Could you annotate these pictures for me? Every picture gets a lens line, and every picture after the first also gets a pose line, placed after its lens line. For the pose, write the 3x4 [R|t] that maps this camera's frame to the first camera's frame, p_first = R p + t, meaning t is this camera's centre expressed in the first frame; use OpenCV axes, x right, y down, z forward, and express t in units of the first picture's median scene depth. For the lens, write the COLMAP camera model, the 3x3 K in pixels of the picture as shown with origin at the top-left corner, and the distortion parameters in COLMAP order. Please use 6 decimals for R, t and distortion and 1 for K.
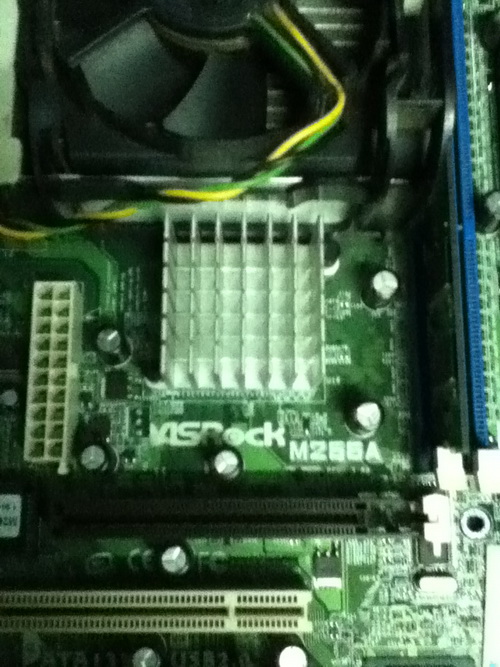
lens RADIAL K [[815.5, 0, 256.0], [0, 815.5, 332.3], [0, 0, 1]] dist [0.012527, 0.000000]
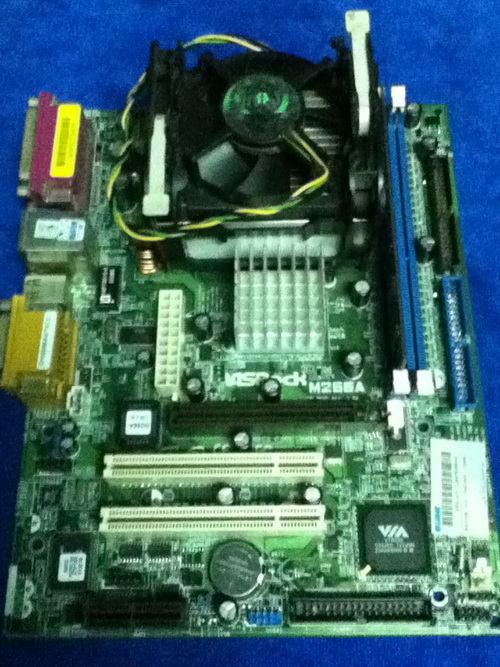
lens RADIAL K [[815.5, 0, 246.7], [0, 815.5, 334.8], [0, 0, 1]] dist [0.012527, 0.000000]
pose [[0.998352, -0.022237, -0.052903, 0.004428], [0.011113, 0.979339, -0.201921, 0.376587], [0.056300, 0.201000, 0.977972, -0.661236]]
